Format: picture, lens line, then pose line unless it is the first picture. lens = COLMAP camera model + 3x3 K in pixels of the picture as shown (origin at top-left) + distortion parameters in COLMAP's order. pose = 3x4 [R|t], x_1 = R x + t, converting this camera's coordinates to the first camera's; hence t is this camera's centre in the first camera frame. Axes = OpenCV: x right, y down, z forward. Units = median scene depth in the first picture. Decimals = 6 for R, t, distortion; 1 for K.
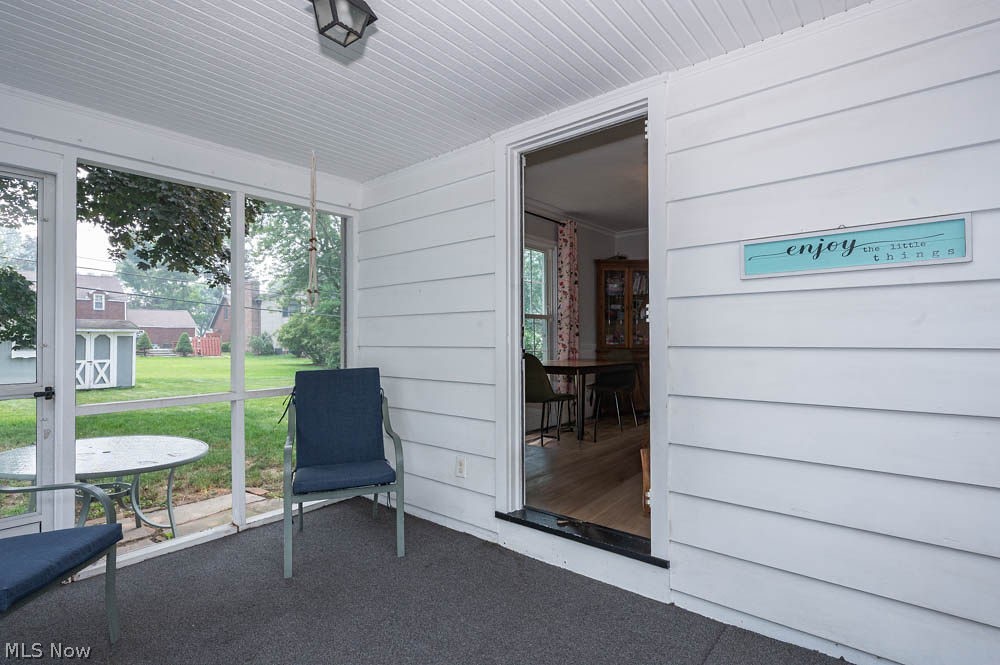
lens RADIAL K [[484.1, 0, 498.4], [0, 484.1, 332.2], [0, 0, 1]] dist [0.009053, 0.000444]
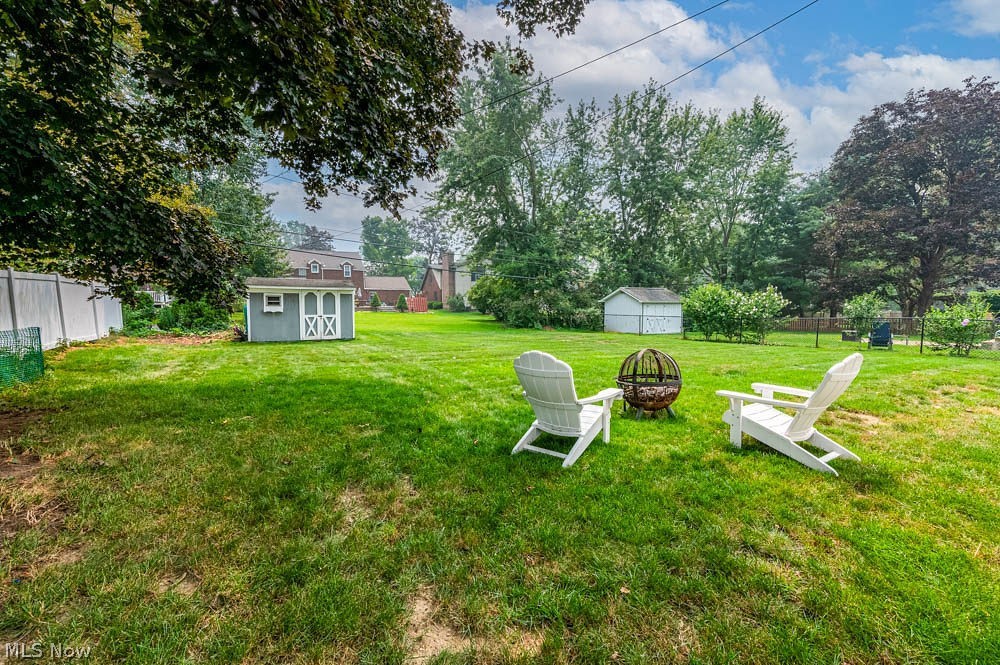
lens RADIAL K [[404.2, 0, 500.9], [0, 404.2, 331.8], [0, 0, 1]] dist [-0.001303, -0.000146]
pose [[0.941044, 0.030828, -0.336877, -0.052421], [0.000250, 0.995775, 0.091824, 0.004382], [0.338285, -0.086494, 0.937060, 0.112430]]
